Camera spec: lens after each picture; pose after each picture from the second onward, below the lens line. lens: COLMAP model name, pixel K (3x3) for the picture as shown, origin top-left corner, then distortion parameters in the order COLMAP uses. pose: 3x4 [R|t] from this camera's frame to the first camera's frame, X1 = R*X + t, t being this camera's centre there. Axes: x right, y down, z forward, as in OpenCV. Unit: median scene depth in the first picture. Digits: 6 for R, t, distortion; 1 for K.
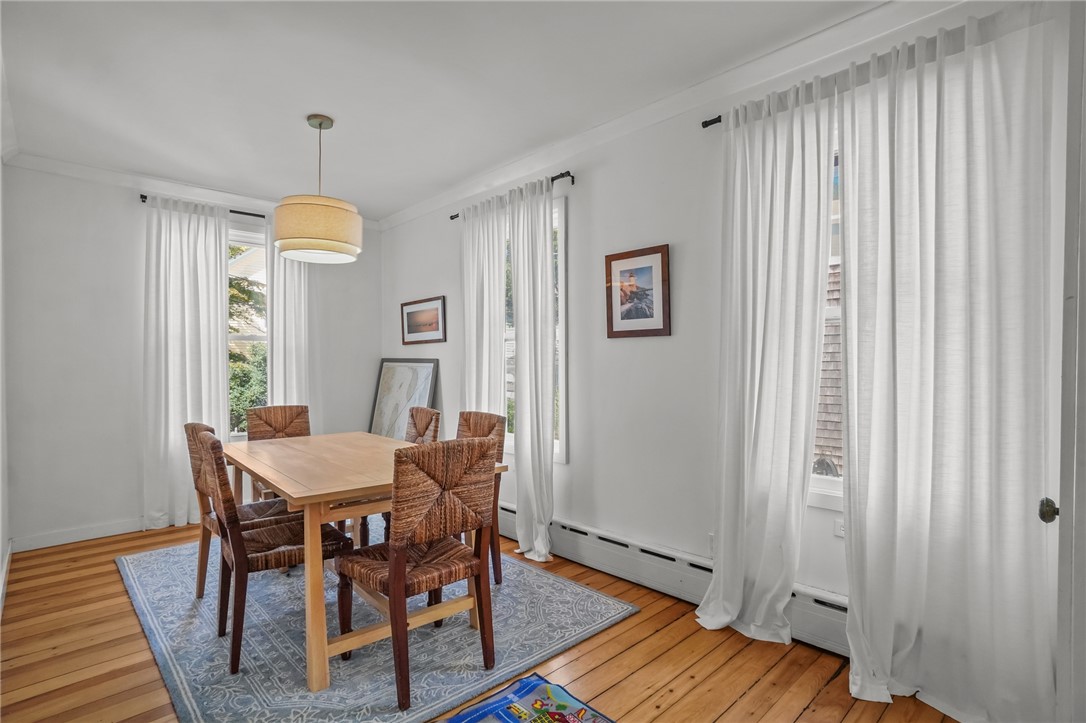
lens RADIAL K [[534.7, 0, 545.3], [0, 534.7, 380.9], [0, 0, 1]] dist [-0.048693, 0.026819]
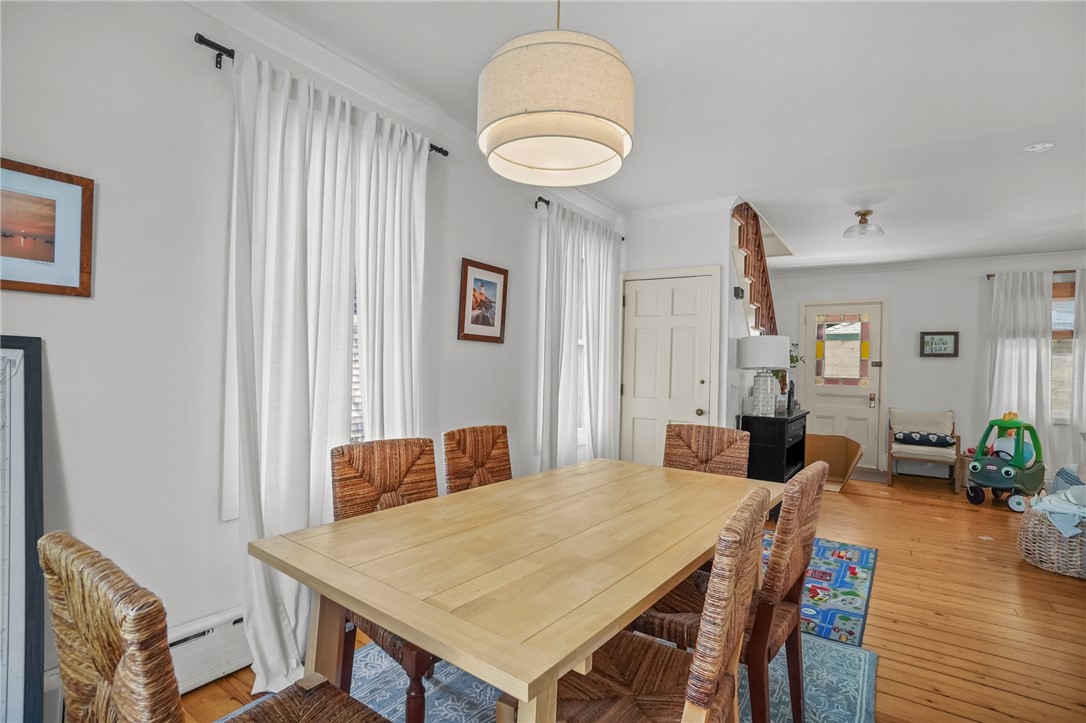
lens RADIAL K [[529.5, 0, 545.1], [0, 529.5, 366.3], [0, 0, 1]] dist [-0.049266, 0.024418]
pose [[-0.213413, 0.002234, 0.976960, -0.893062], [0.006641, 0.999978, -0.000836, -0.027915], [-0.976940, 0.006310, -0.213423, 1.061420]]
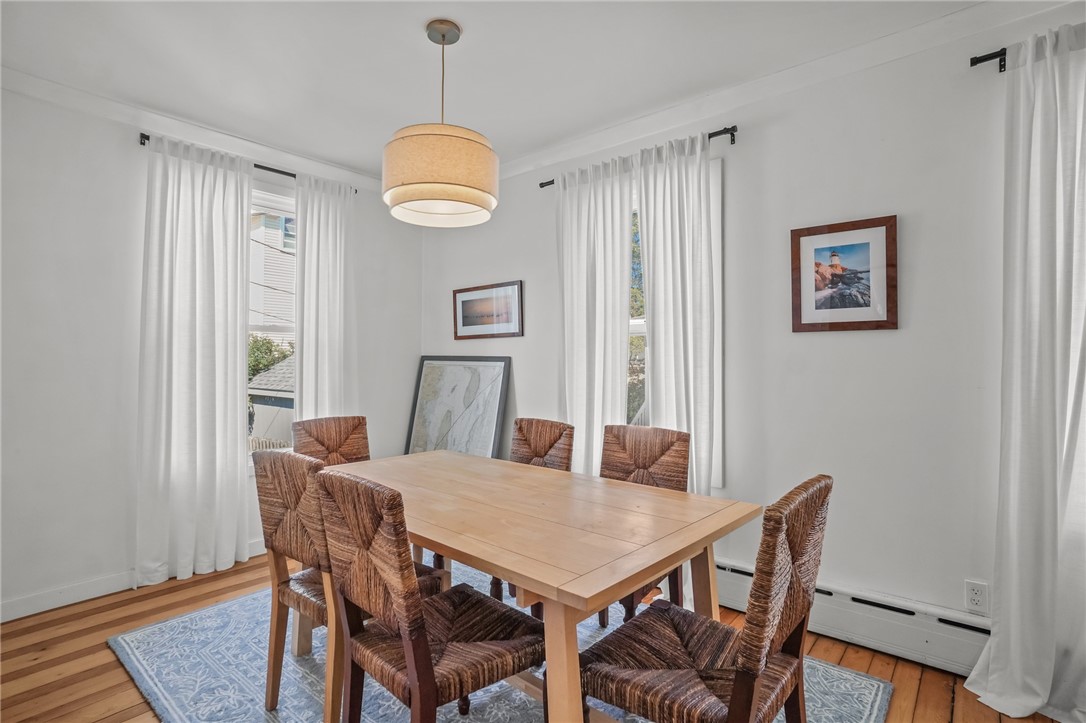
lens RADIAL K [[529.5, 0, 545.1], [0, 529.5, 366.3], [0, 0, 1]] dist [-0.049266, 0.024418]
pose [[0.993679, 0.002937, 0.112217, -0.344571], [-0.000173, 0.999697, -0.024634, -0.009106], [-0.112255, 0.024459, 0.993378, 0.259554]]
